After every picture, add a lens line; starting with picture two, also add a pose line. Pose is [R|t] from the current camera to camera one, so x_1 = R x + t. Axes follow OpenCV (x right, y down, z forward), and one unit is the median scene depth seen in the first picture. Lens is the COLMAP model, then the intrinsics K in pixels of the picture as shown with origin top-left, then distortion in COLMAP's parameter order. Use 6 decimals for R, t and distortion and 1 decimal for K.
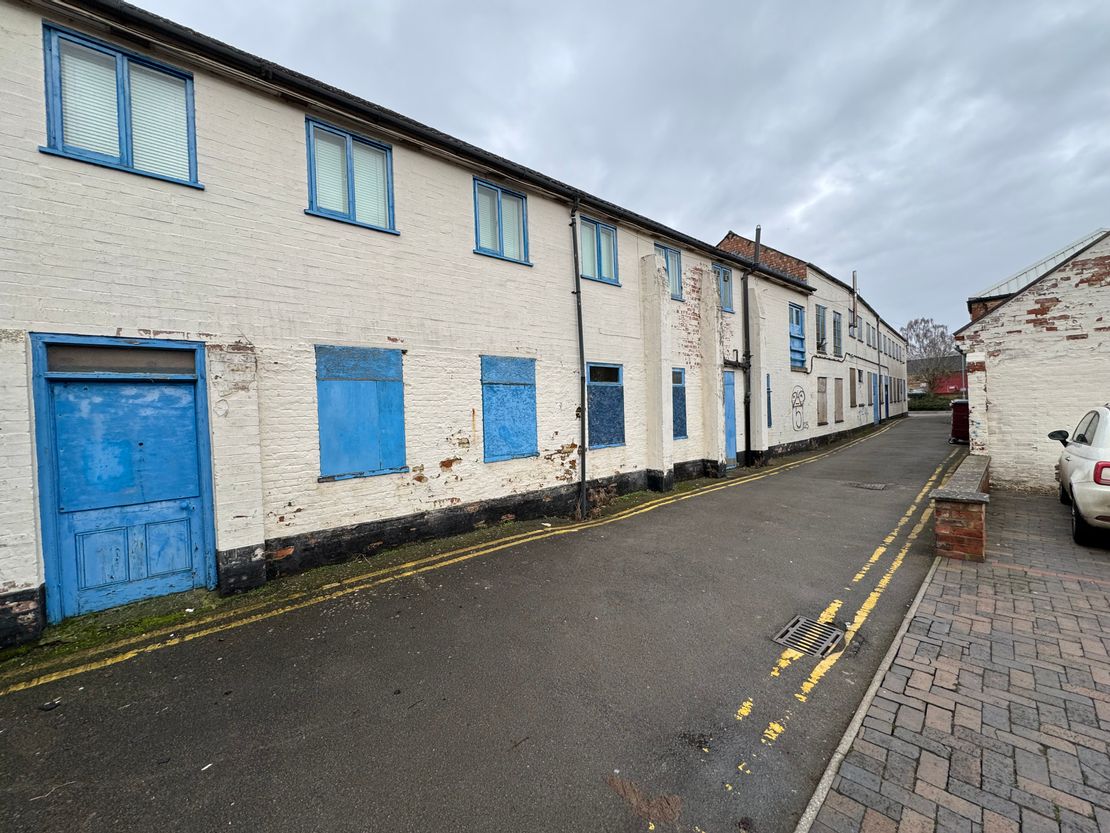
lens RADIAL K [[442.7, 0, 554.3], [0, 442.7, 413.8], [0, 0, 1]] dist [-0.001724, 0.000347]
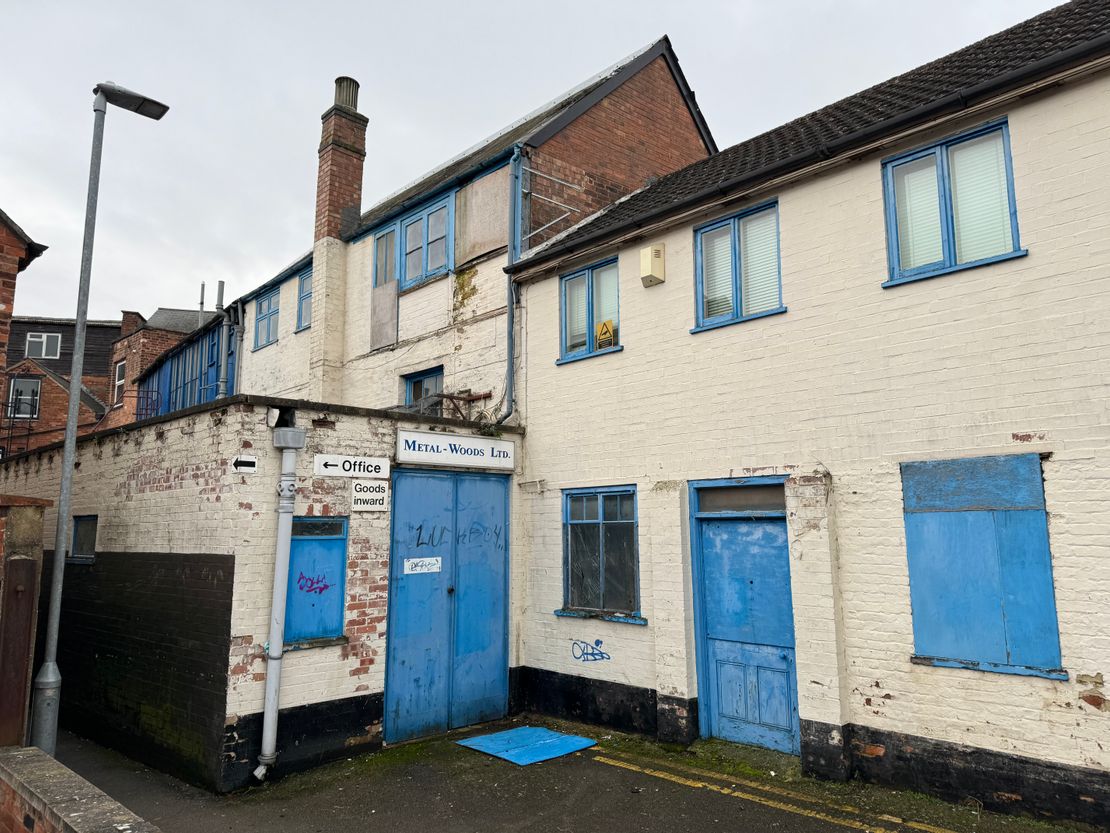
lens RADIAL K [[781.5, 0, 554.2], [0, 781.5, 413.1], [0, 0, 1]] dist [0.062074, -0.059466]
pose [[0.043549, -0.116994, -0.992177, 0.638895], [-0.005847, 0.993073, -0.117356, -0.074525], [0.999034, 0.010912, 0.042564, 0.346696]]
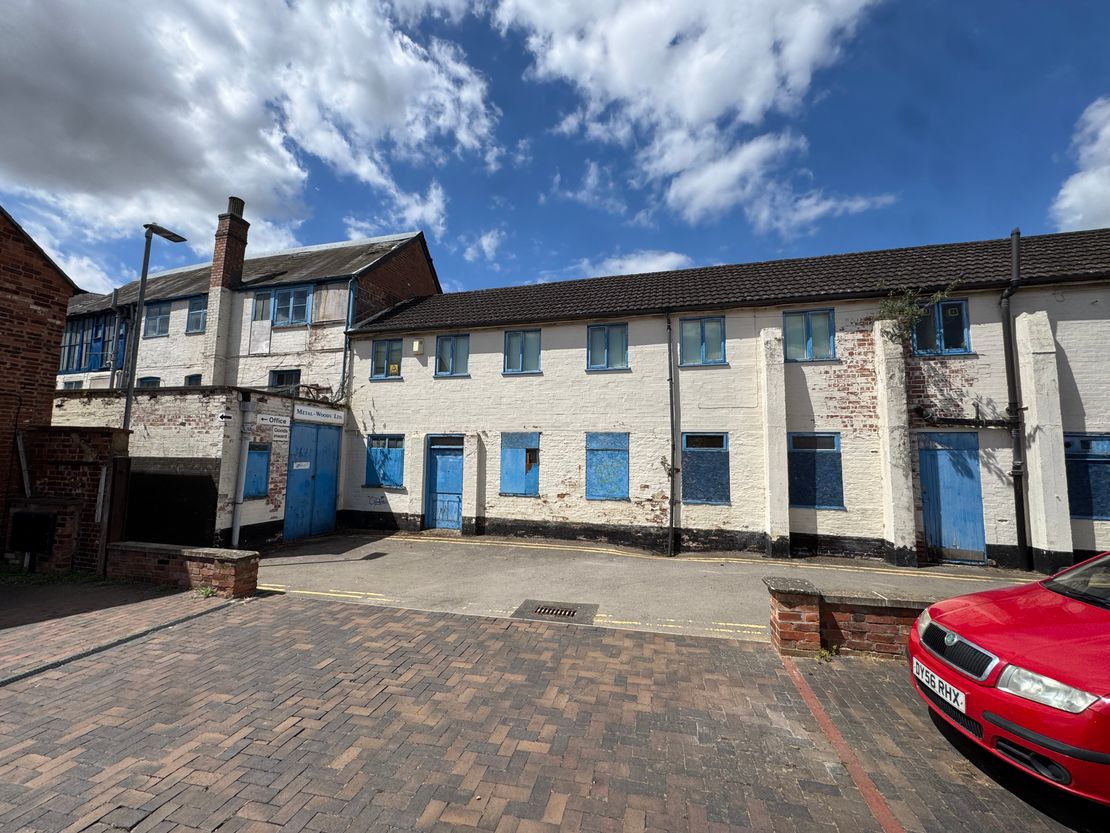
lens RADIAL K [[442.7, 0, 554.6], [0, 442.7, 415.5], [0, 0, 1]] dist [-0.001724, 0.000347]
pose [[0.545685, -0.036917, -0.837177, 1.310739], [-0.042116, 0.996558, -0.071397, -0.083406], [0.836931, 0.074218, 0.542253, 0.013871]]
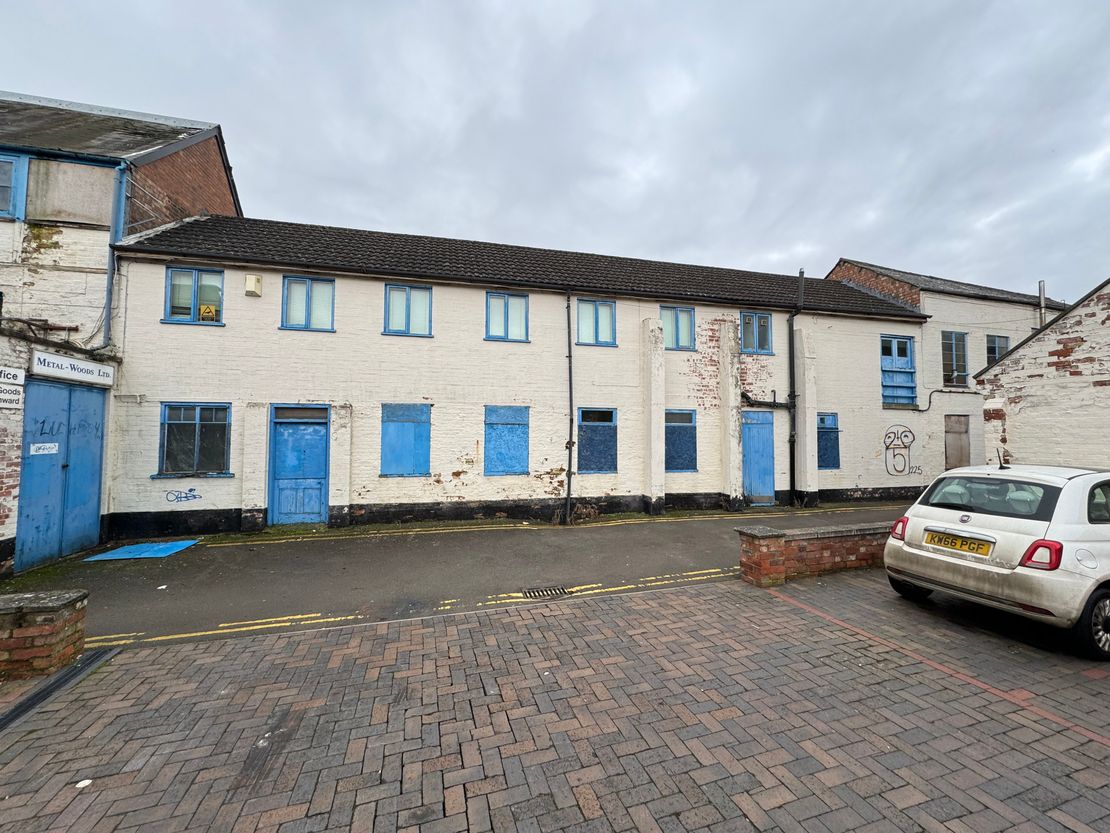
lens RADIAL K [[442.7, 0, 554.1], [0, 442.7, 414.3], [0, 0, 1]] dist [-0.001724, 0.000347]
pose [[0.890447, 0.015204, -0.454834, 0.862202], [-0.038510, 0.998374, -0.042019, -0.053114], [0.453456, 0.054931, 0.889585, -0.299316]]
